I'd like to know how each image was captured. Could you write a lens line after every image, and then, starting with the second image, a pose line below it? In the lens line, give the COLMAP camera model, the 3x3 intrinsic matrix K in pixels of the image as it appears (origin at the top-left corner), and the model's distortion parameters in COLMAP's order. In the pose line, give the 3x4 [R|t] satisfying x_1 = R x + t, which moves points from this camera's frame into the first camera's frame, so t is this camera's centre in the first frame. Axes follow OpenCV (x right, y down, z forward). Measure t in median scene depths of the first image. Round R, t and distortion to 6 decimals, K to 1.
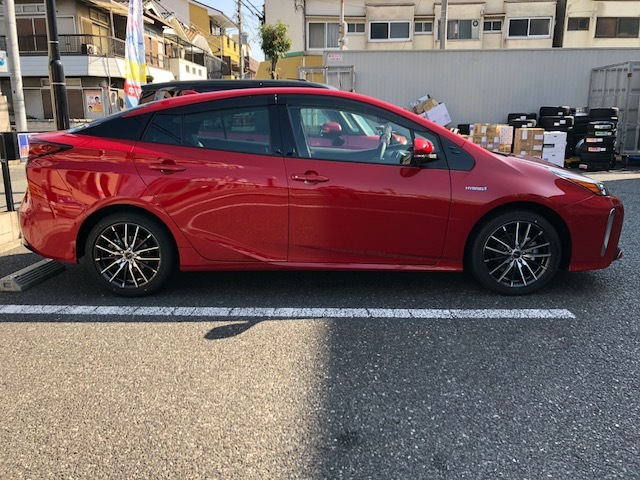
lens RADIAL K [[559.3, 0, 320.0], [0, 559.3, 240.0], [0, 0, 1]] dist [0.010566, 0.000367]
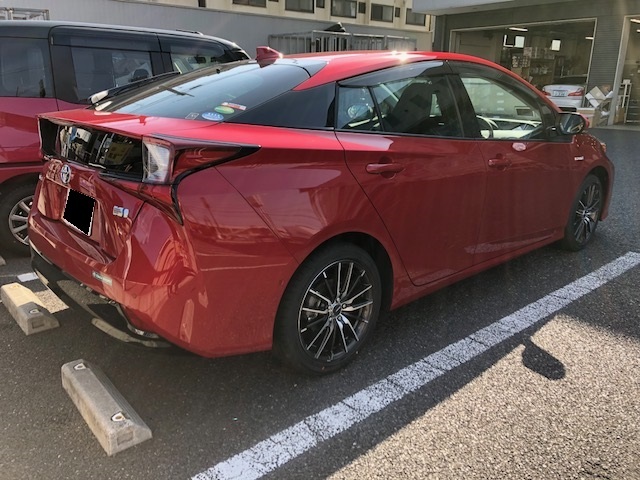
lens RADIAL K [[559.3, 0, 320.0], [0, 559.3, 240.0], [0, 0, 1]] dist [0.010566, 0.000367]
pose [[0.699317, -0.186308, 0.690105, -0.819960], [0.138996, 0.982451, 0.124382, -0.139276], [-0.701168, 0.008940, 0.712940, 0.585892]]
